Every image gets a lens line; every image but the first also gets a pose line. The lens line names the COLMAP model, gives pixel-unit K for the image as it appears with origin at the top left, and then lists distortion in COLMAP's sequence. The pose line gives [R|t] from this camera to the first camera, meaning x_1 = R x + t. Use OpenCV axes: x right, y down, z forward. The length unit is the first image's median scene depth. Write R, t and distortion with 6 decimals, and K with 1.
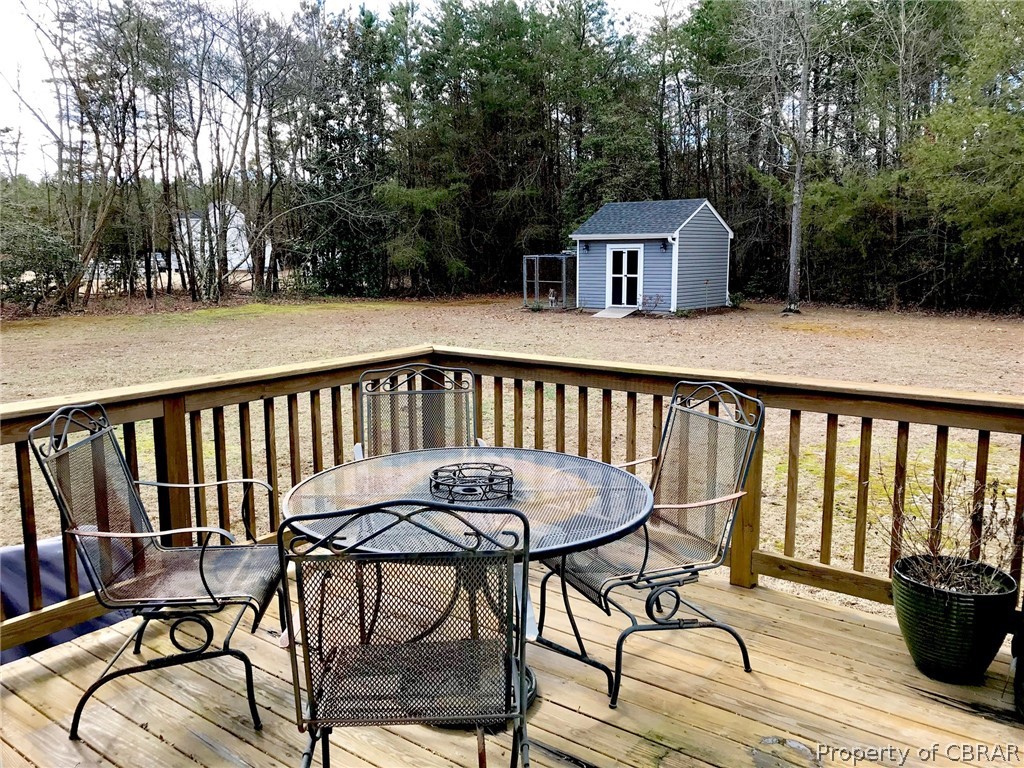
lens RADIAL K [[846.7, 0, 513.1], [0, 846.7, 389.4], [0, 0, 1]] dist [0.011669, 0.000866]
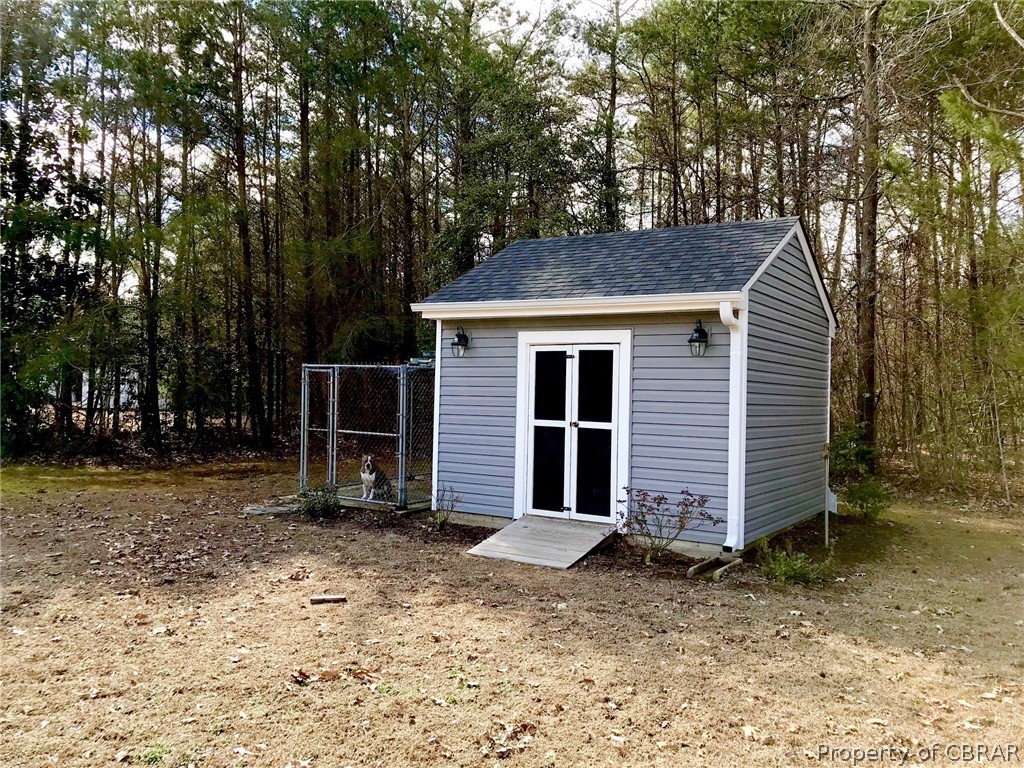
lens RADIAL K [[846.7, 0, 510.8], [0, 846.7, 384.4], [0, 0, 1]] dist [0.011669, 0.000866]
pose [[0.995024, 0.028209, 0.095556, 0.075728], [-0.012706, 0.987178, -0.159116, -0.096558], [-0.098819, 0.157110, 0.982625, 0.673135]]
